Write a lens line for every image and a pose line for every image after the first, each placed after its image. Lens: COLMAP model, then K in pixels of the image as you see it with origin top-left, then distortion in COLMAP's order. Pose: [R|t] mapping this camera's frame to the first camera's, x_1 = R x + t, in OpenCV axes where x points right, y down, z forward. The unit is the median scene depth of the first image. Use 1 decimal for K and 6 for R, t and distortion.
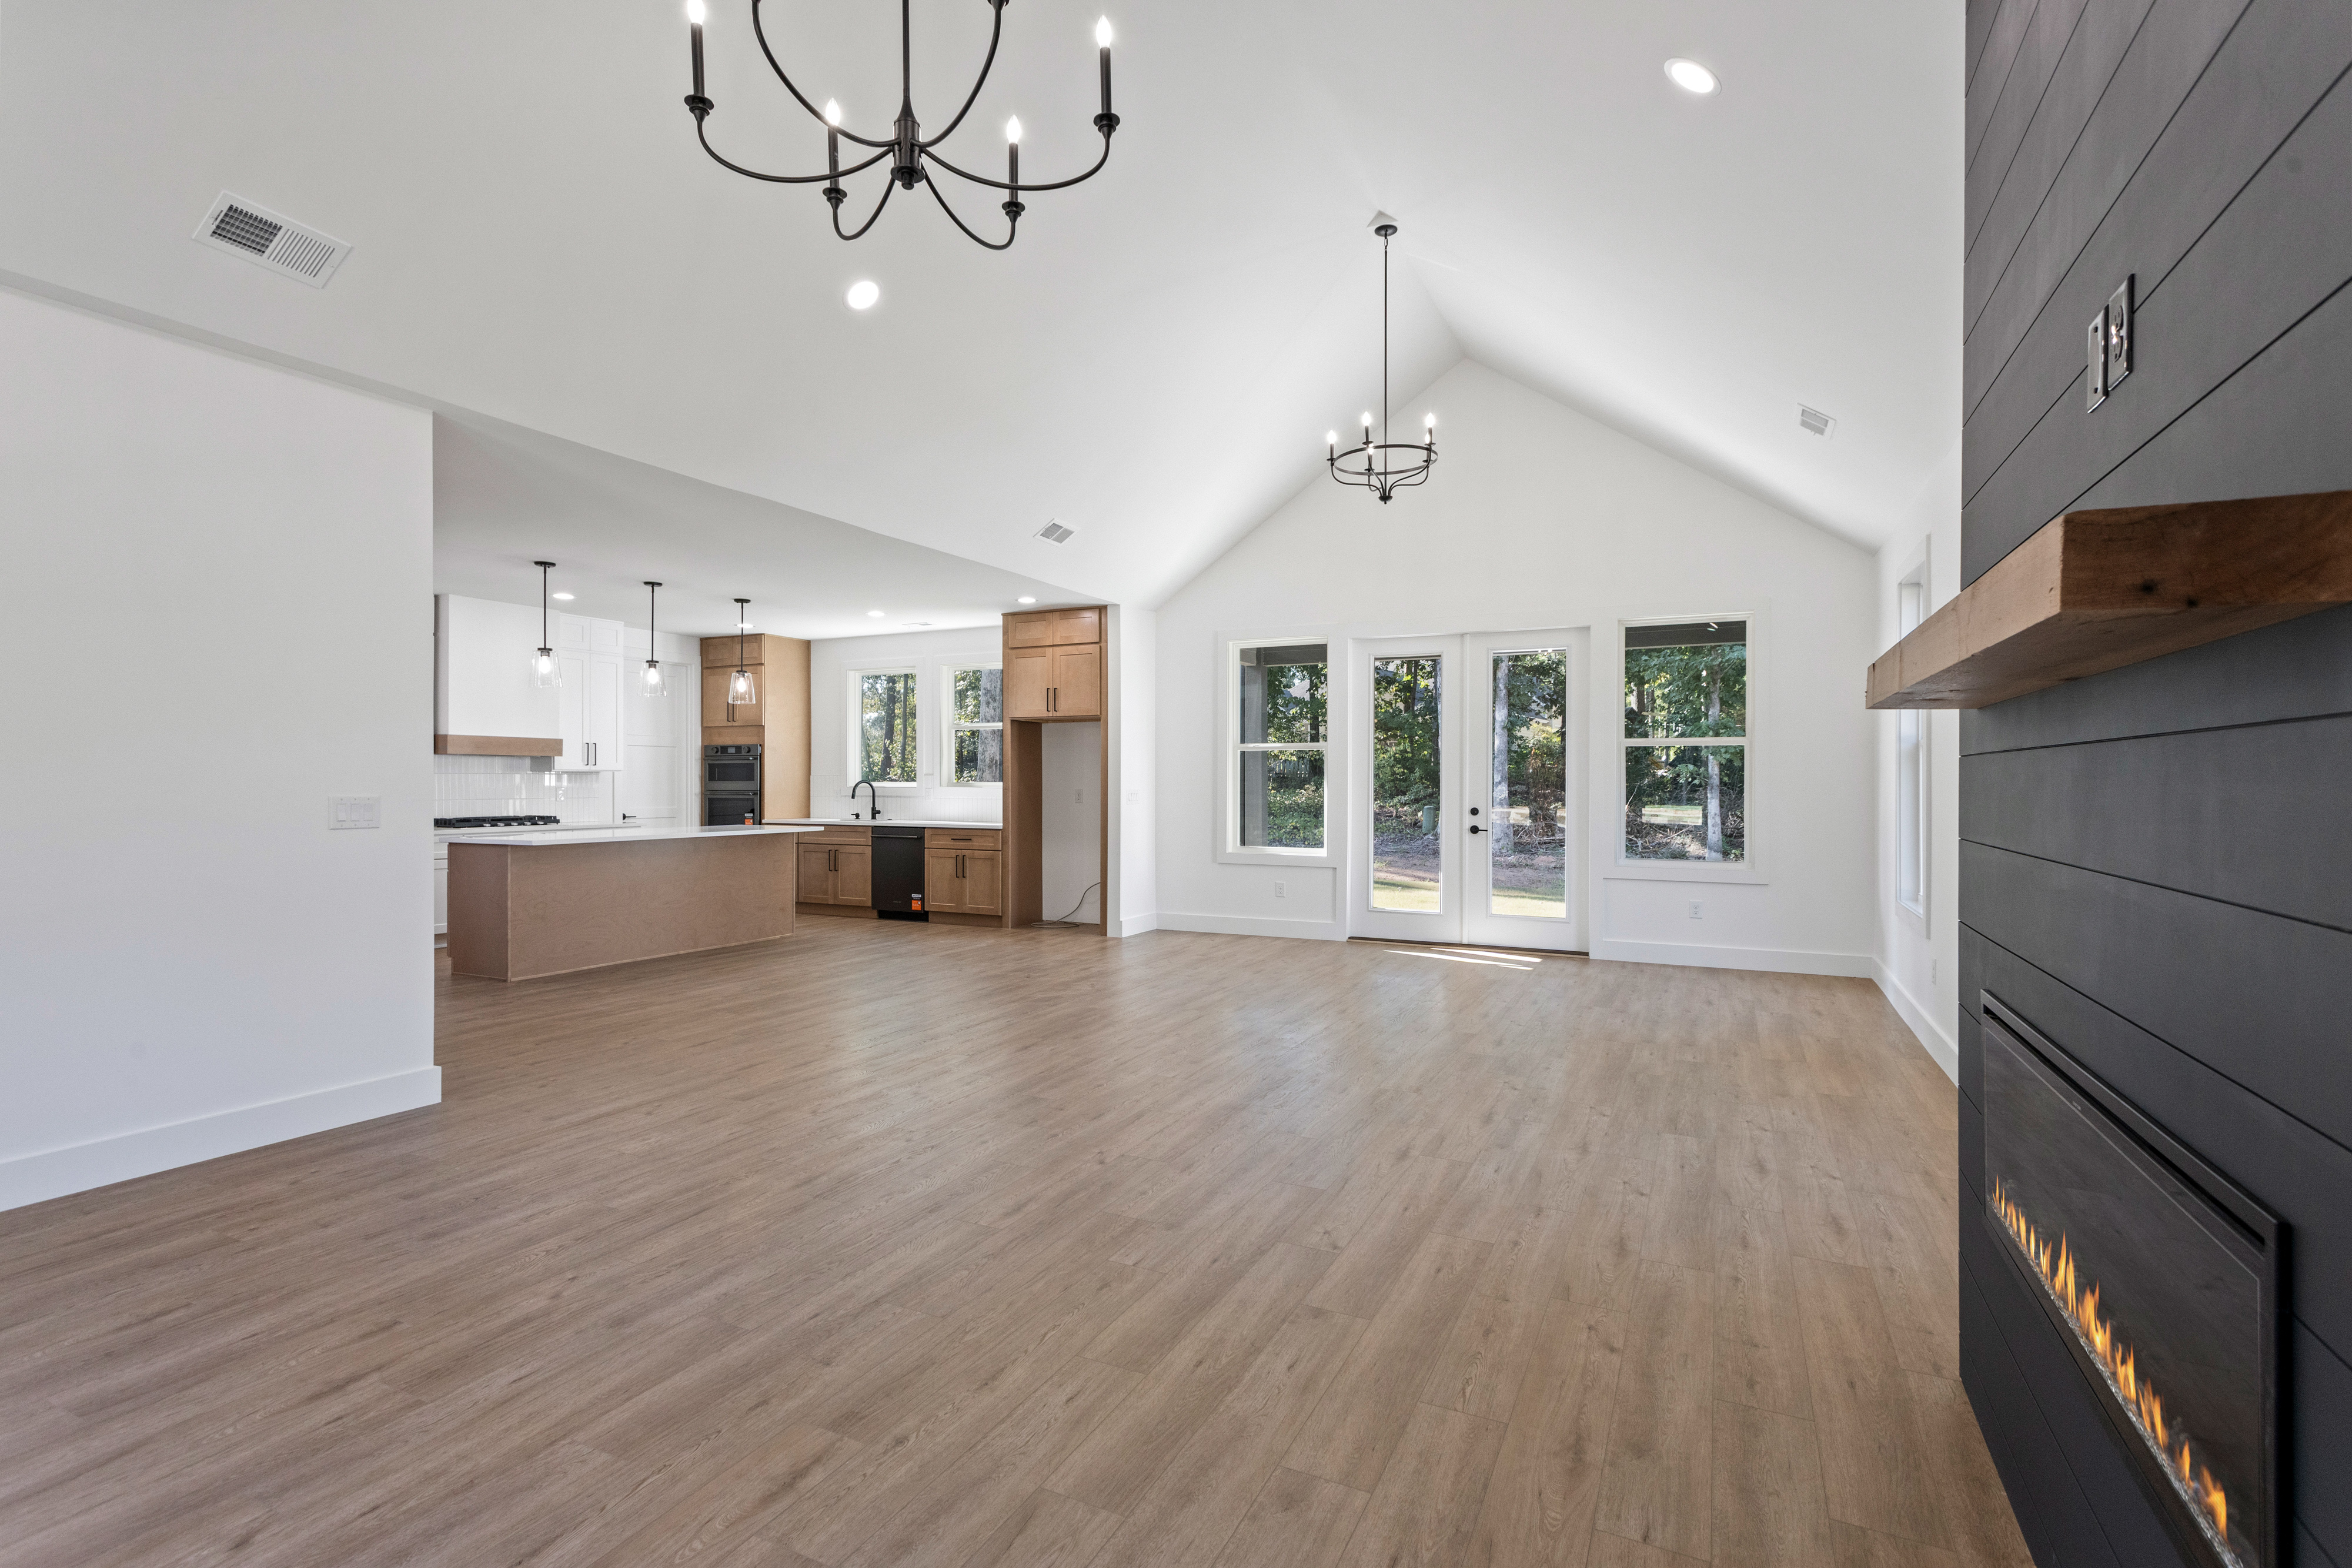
lens RADIAL K [[1144.8, 0, 1173.5], [0, 1144.8, 769.0], [0, 0, 1]] dist [0.040614, 0.000568]
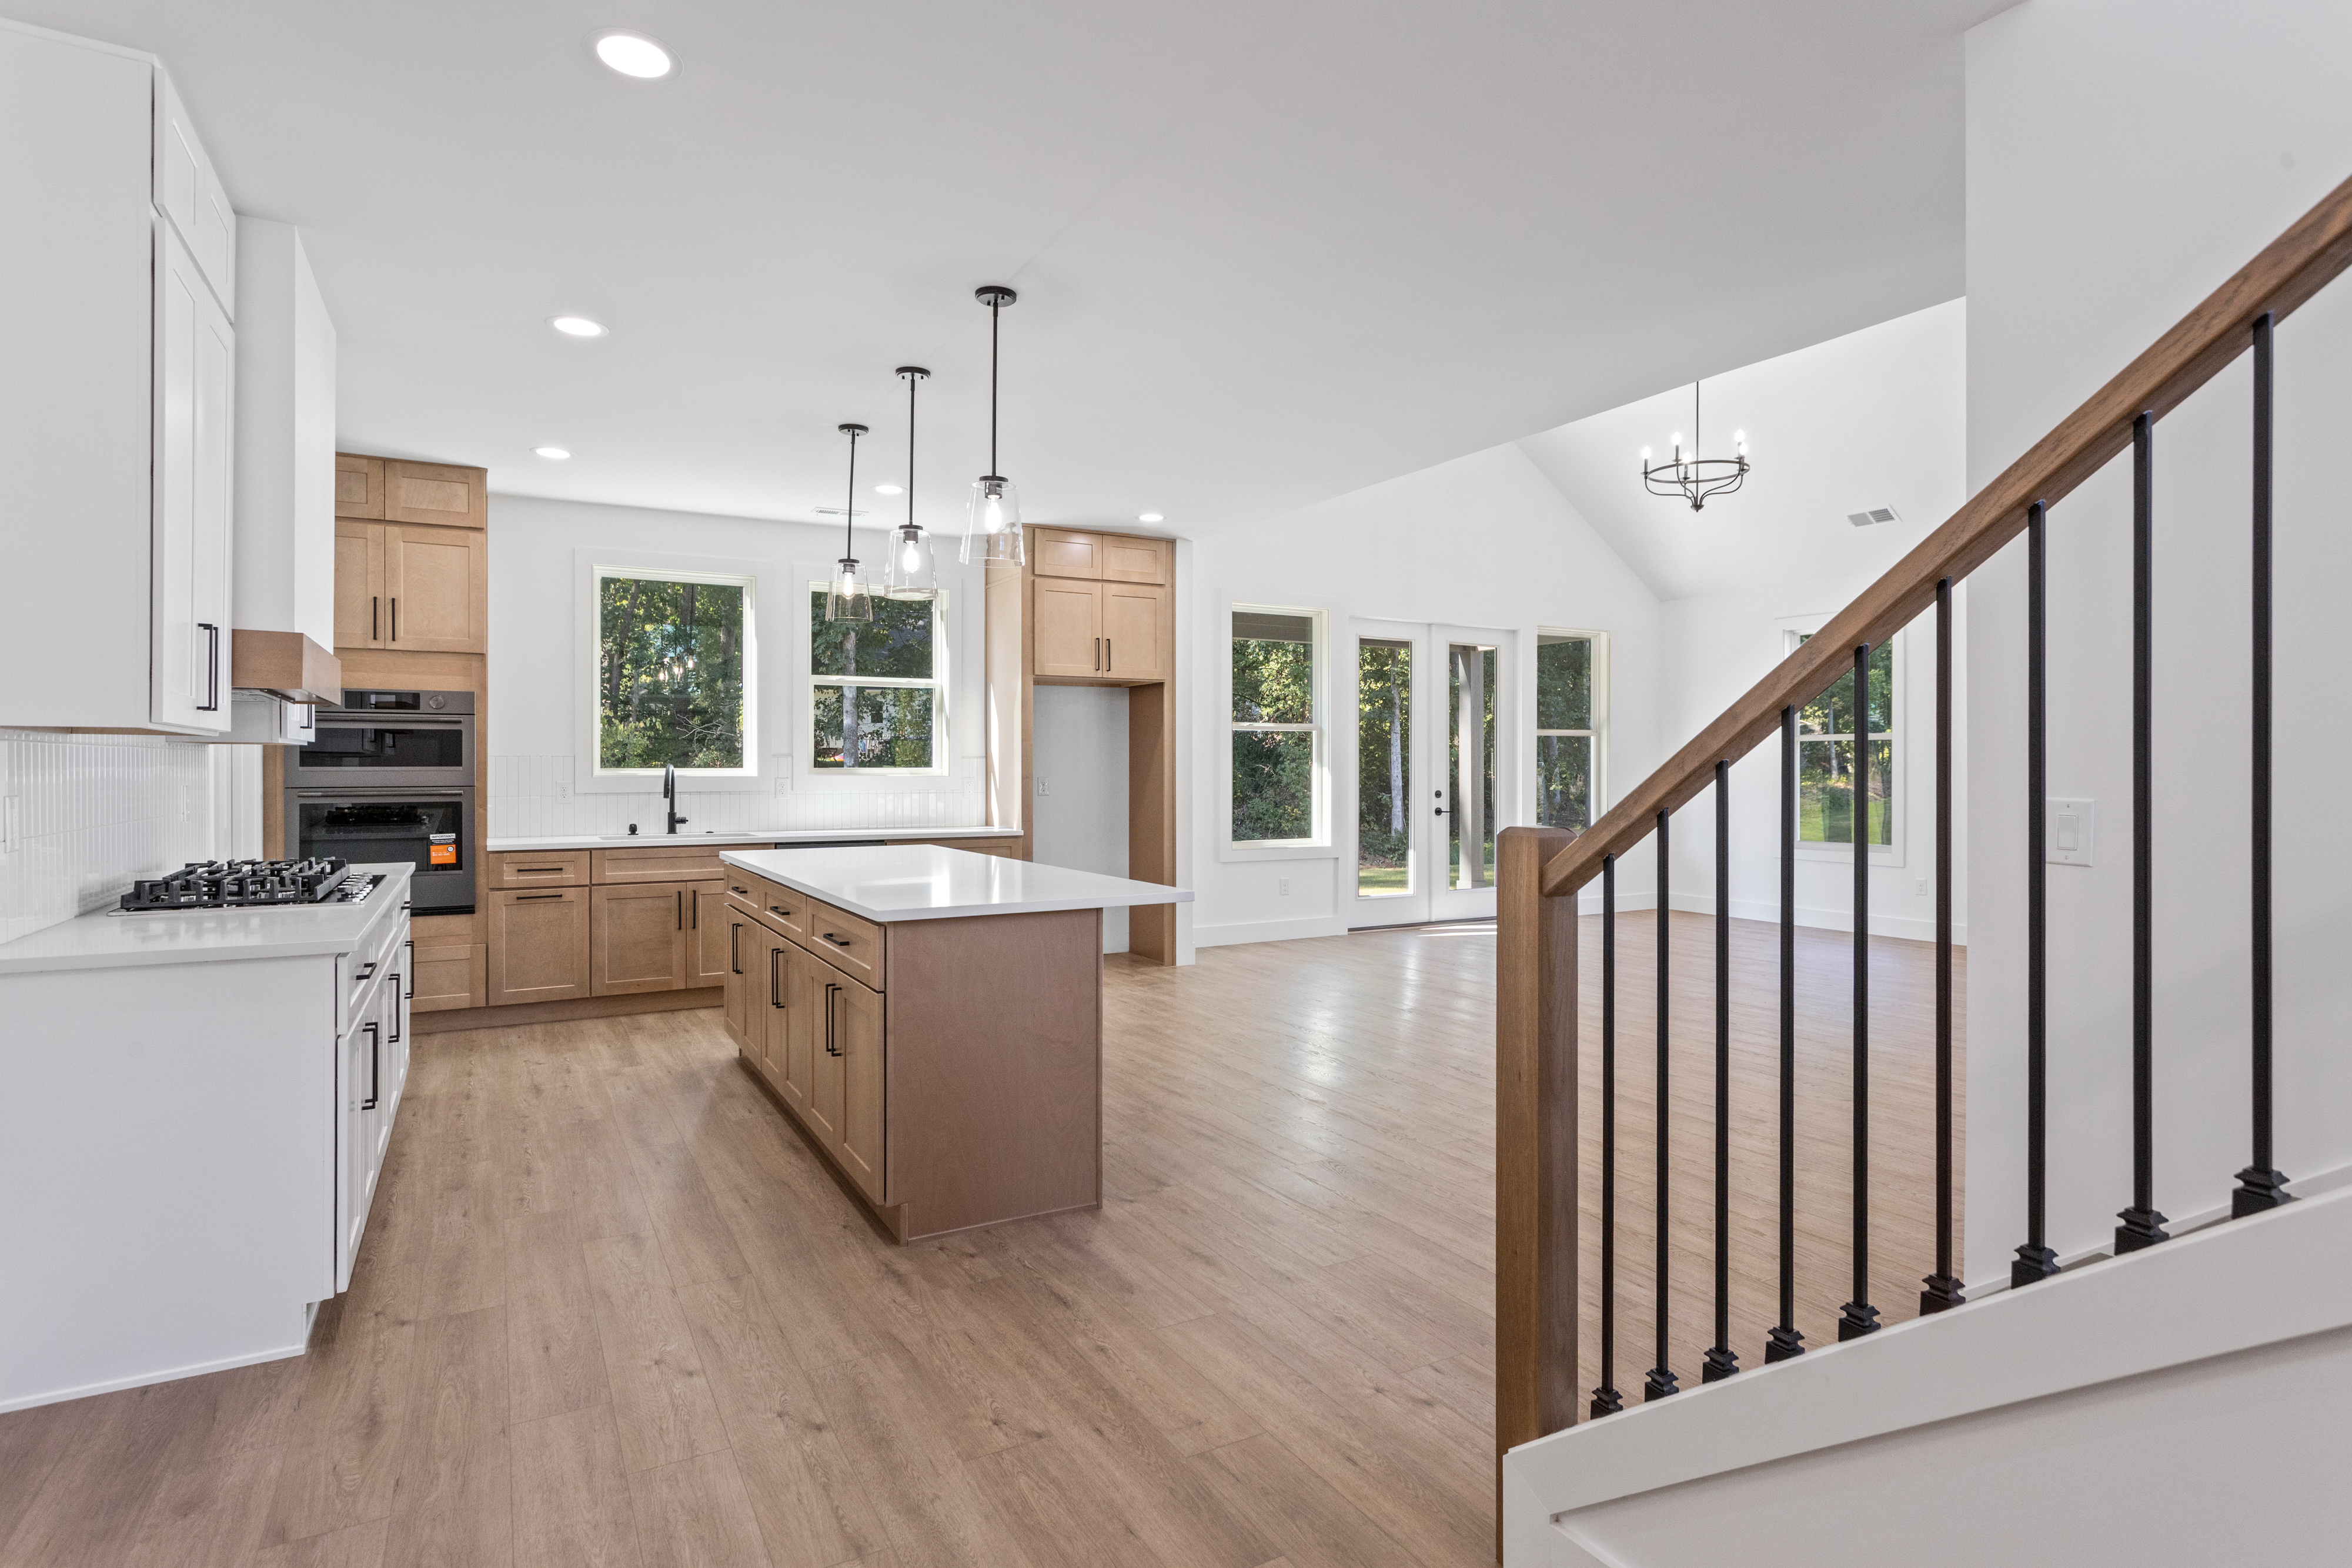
lens RADIAL K [[1200.8, 0, 1215.6], [0, 1200.8, 769.6], [0, 0, 1]] dist [-0.001098, -0.000118]
pose [[0.549245, -0.006747, 0.835634, -0.718215], [-0.011745, 0.999806, 0.015792, -0.000495], [-0.835579, -0.018488, 0.549059, 0.529324]]
